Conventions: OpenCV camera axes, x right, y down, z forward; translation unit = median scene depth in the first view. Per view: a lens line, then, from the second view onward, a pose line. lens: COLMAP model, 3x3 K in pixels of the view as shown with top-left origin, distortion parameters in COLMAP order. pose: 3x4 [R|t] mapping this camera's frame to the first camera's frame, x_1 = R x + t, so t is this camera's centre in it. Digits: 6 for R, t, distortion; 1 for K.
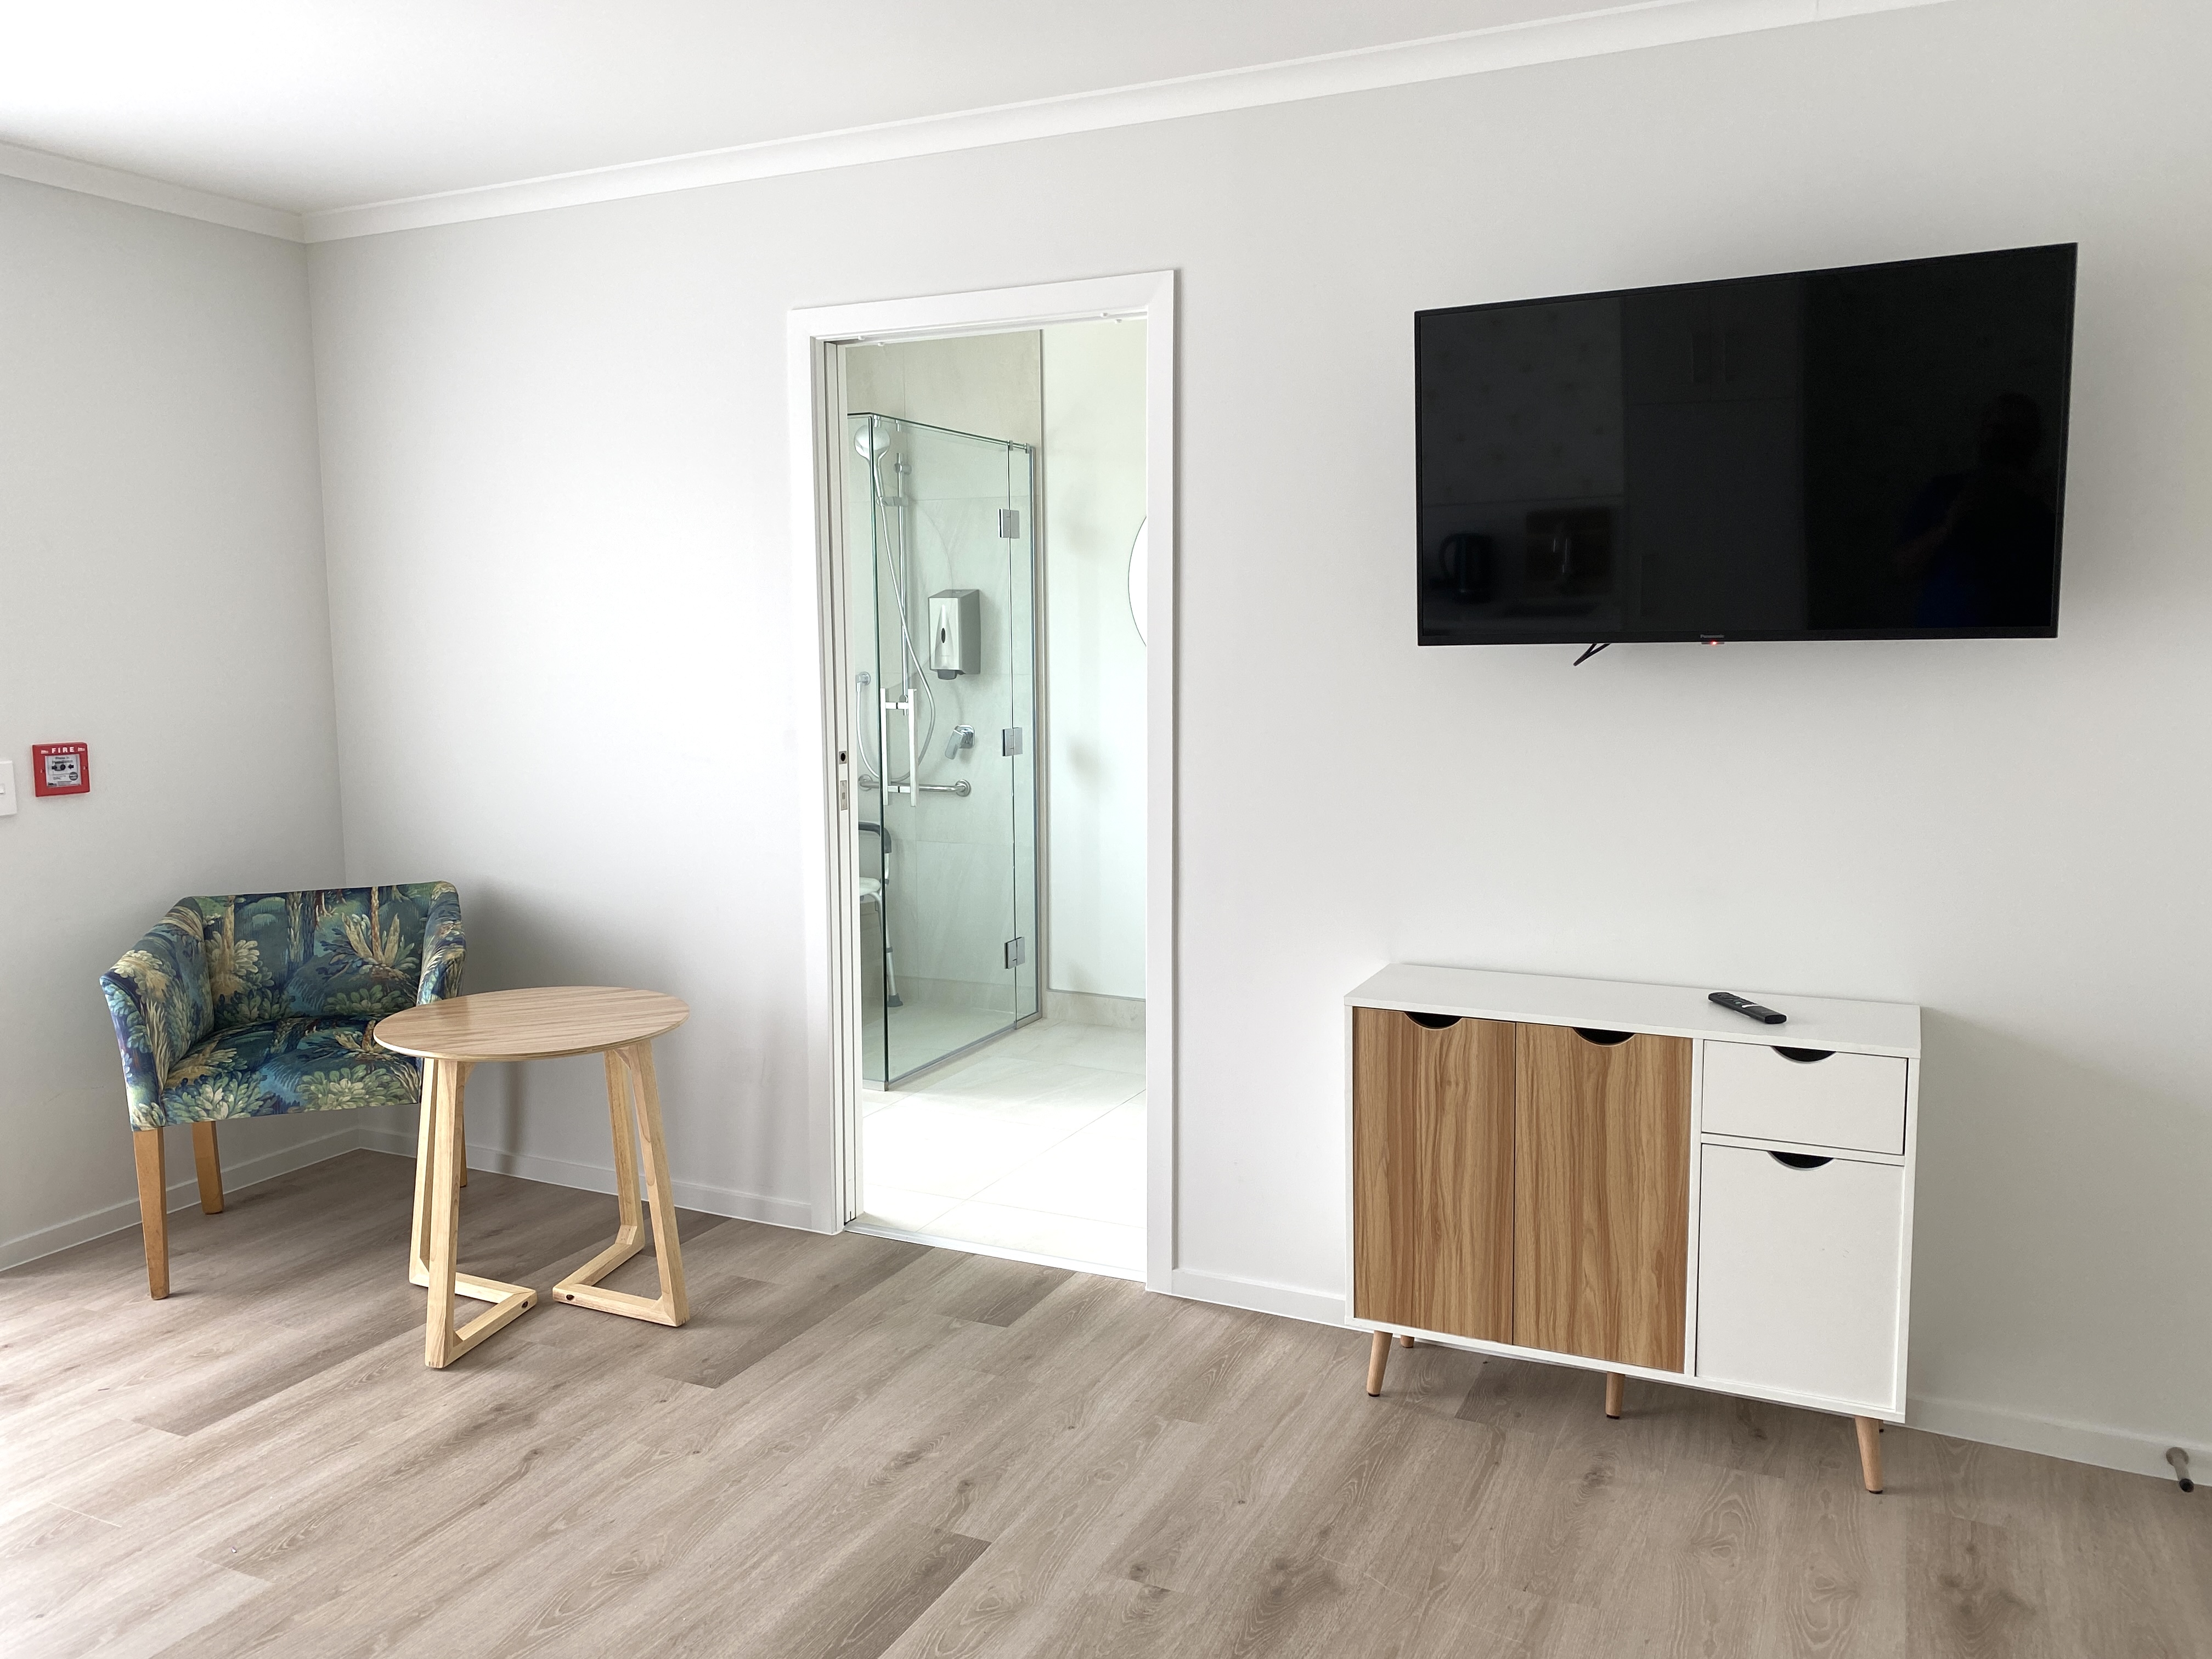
lens RADIAL K [[1745.6, 0, 1106.0], [0, 1745.6, 829.5], [0, 0, 1]] dist [-0.001826, -0.001423]
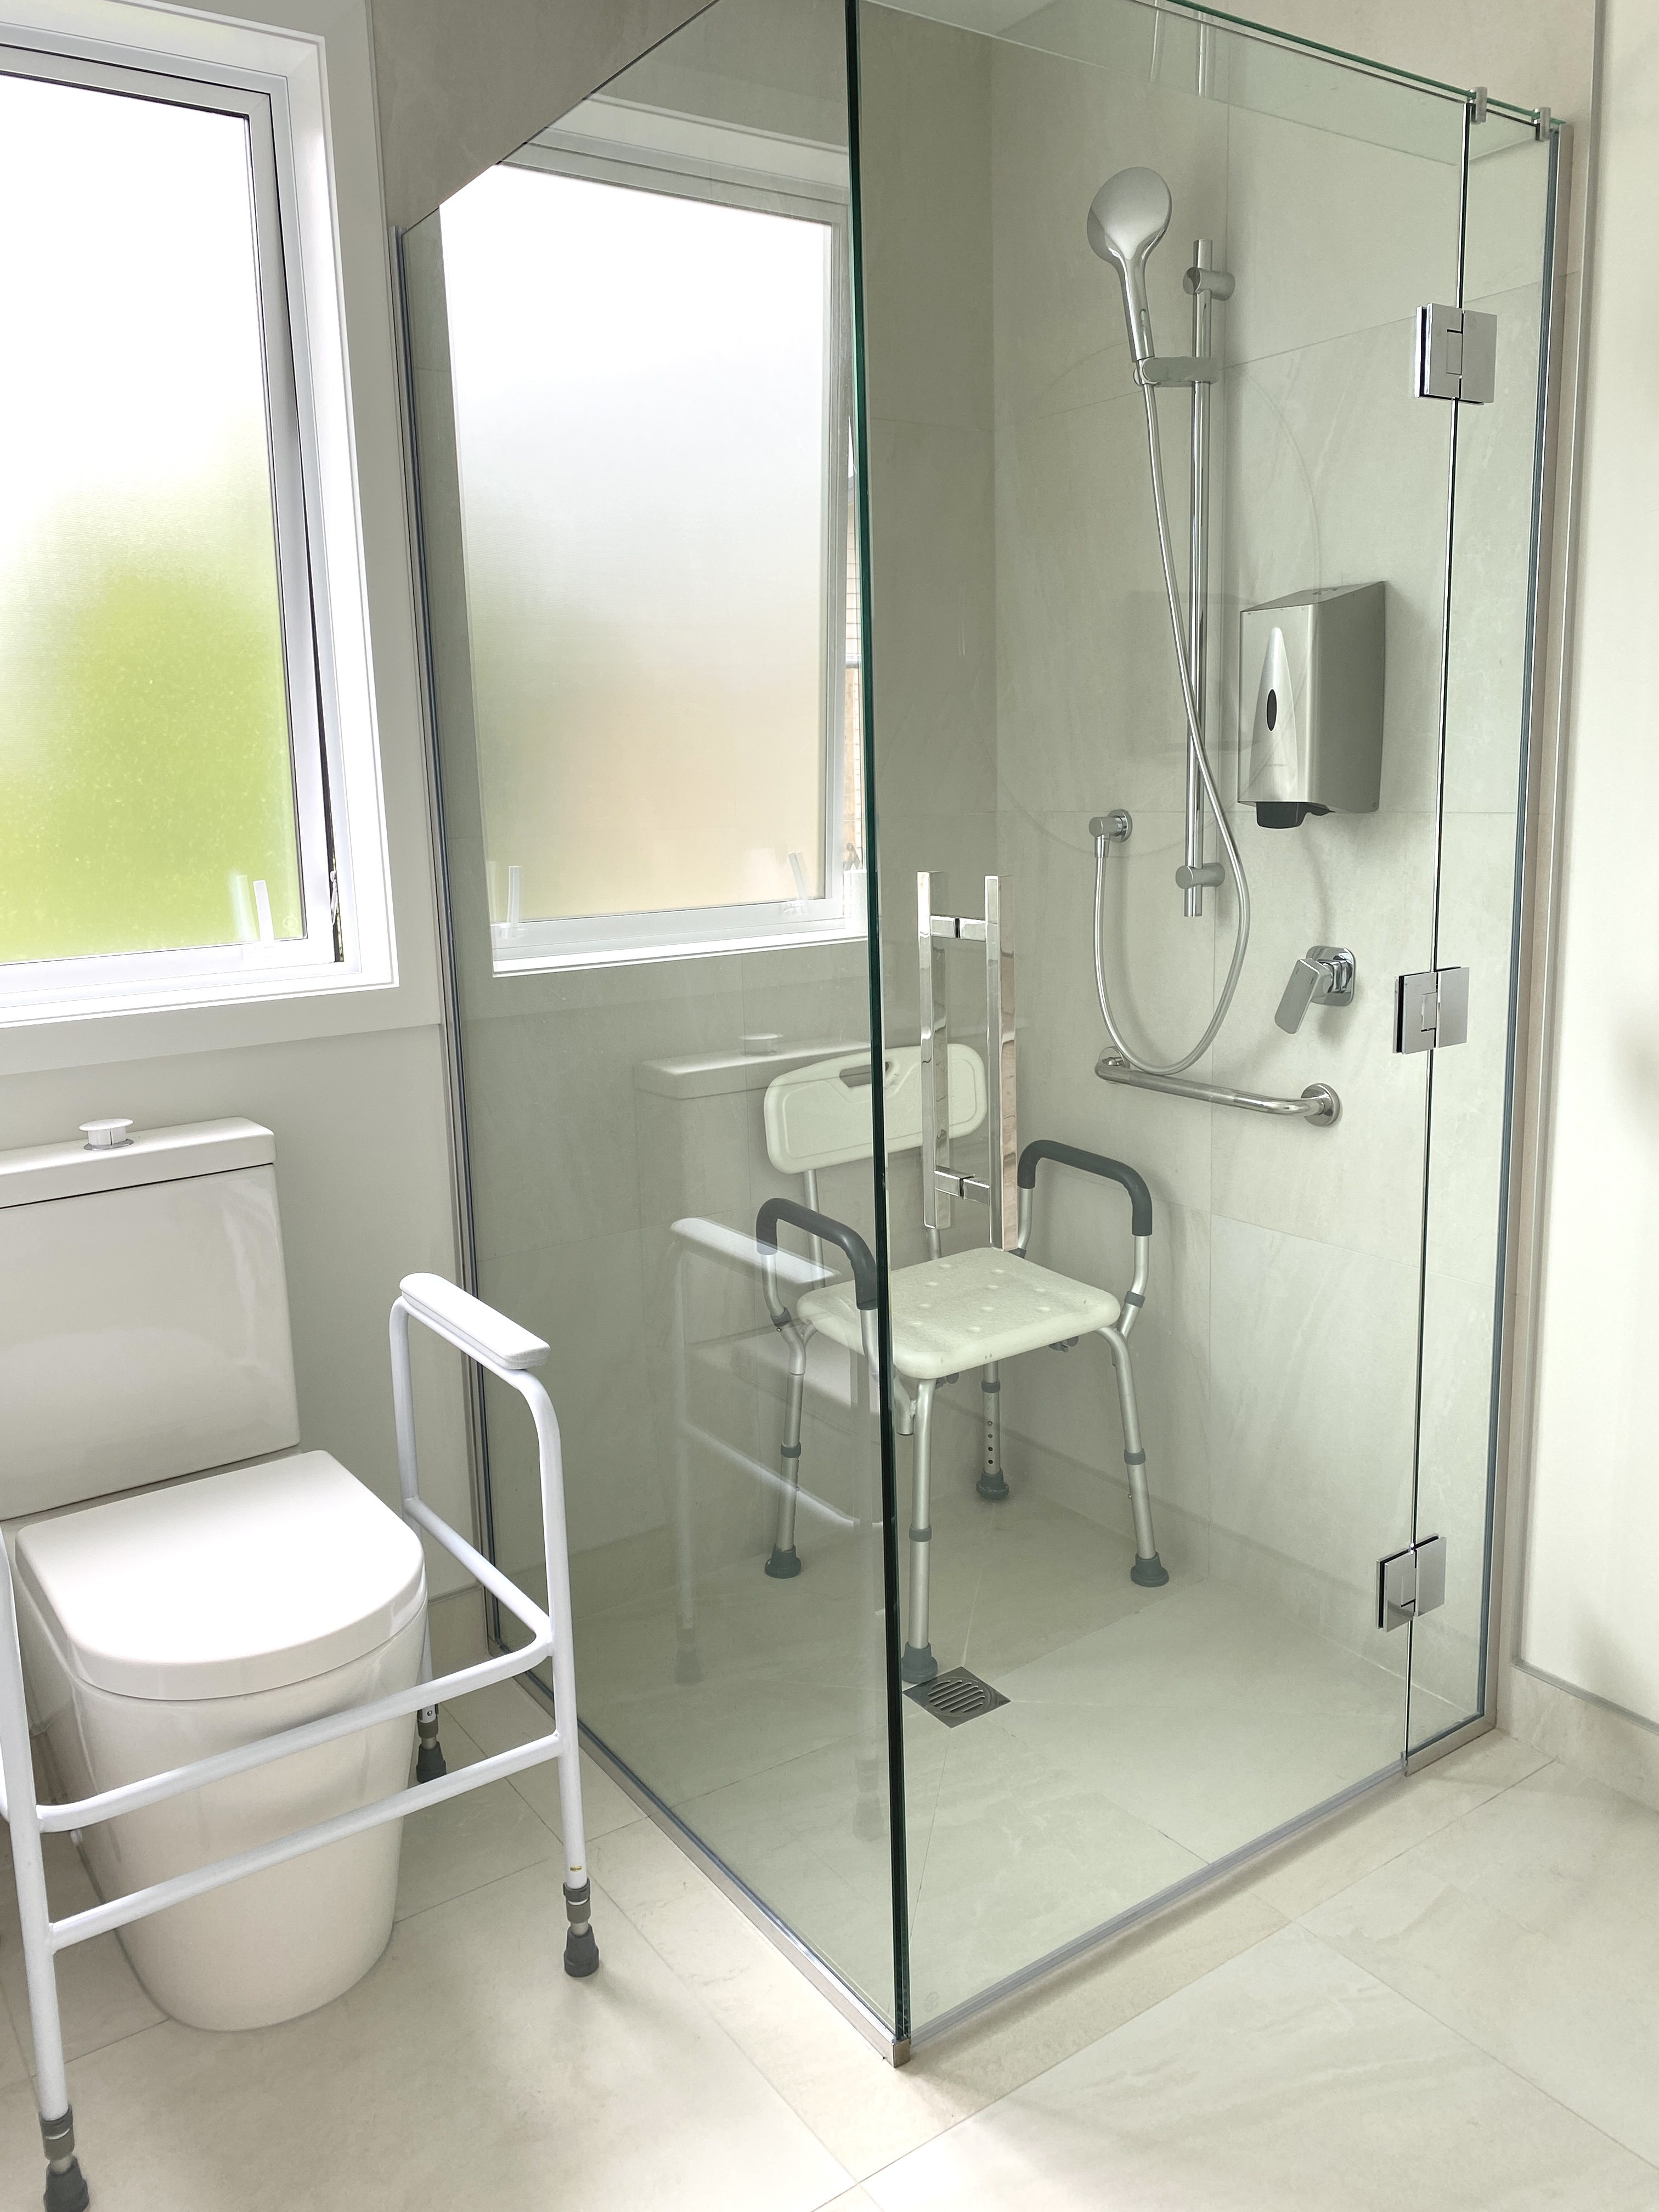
lens RADIAL K [[1683.5, 0, 824.6], [0, 1683.5, 1061.5], [0, 0, 1]] dist [0.006770, 0.003101]
pose [[0.871708, 0.067722, -0.485323, 0.003974], [-0.035027, 0.996482, 0.076136, -0.059417], [0.488772, -0.049369, 0.871013, 0.627041]]
